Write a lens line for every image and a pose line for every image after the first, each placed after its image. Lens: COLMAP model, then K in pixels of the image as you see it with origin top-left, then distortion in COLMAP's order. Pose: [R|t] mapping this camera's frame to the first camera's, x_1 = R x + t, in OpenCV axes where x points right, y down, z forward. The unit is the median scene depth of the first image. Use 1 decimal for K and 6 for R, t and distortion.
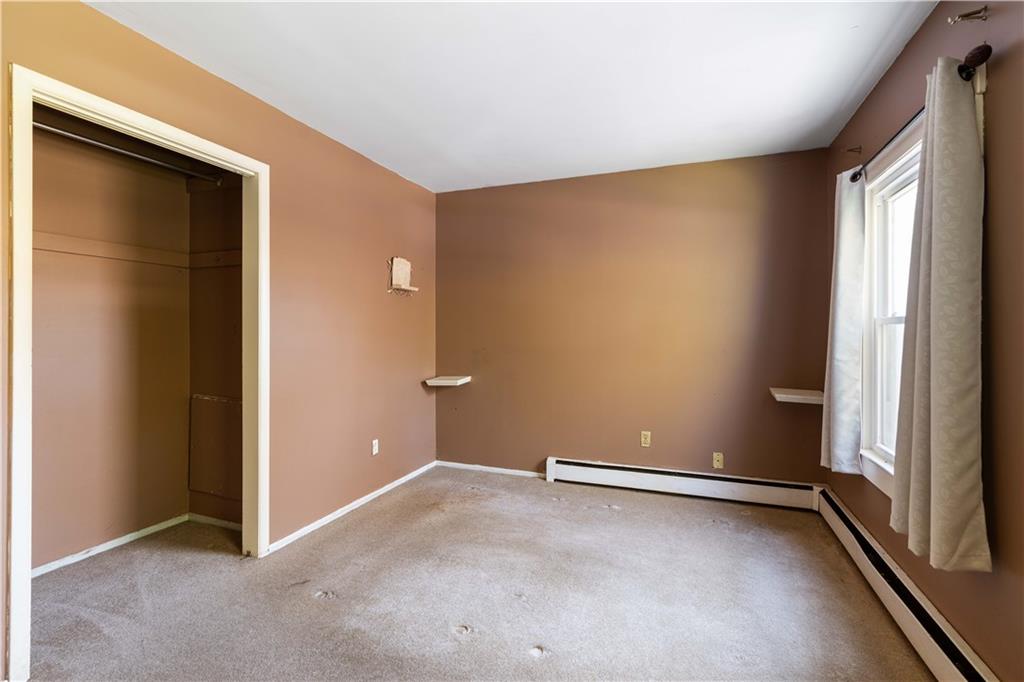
lens RADIAL K [[462.2, 0, 505.5], [0, 462.2, 327.1], [0, 0, 1]] dist [-0.013209, 0.000110]
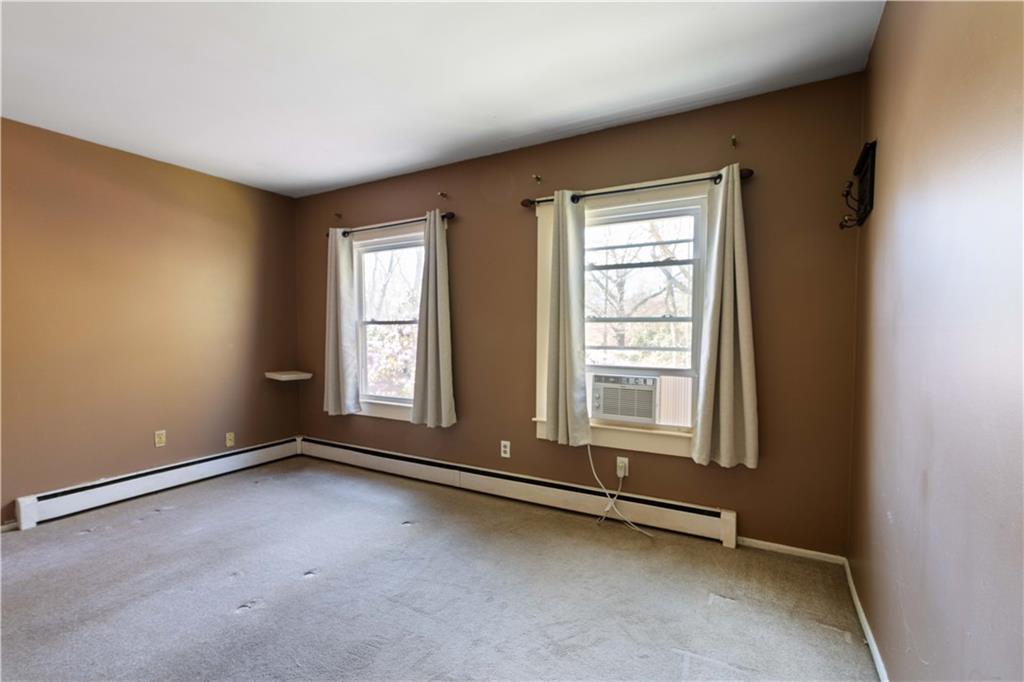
lens RADIAL K [[462.2, 0, 508.0], [0, 462.2, 344.0], [0, 0, 1]] dist [-0.013209, 0.000110]
pose [[0.136813, -0.029110, 0.990169, -0.654760], [-0.009188, 0.999488, 0.030654, 0.006474], [-0.990554, -0.013292, 0.136475, 0.163861]]
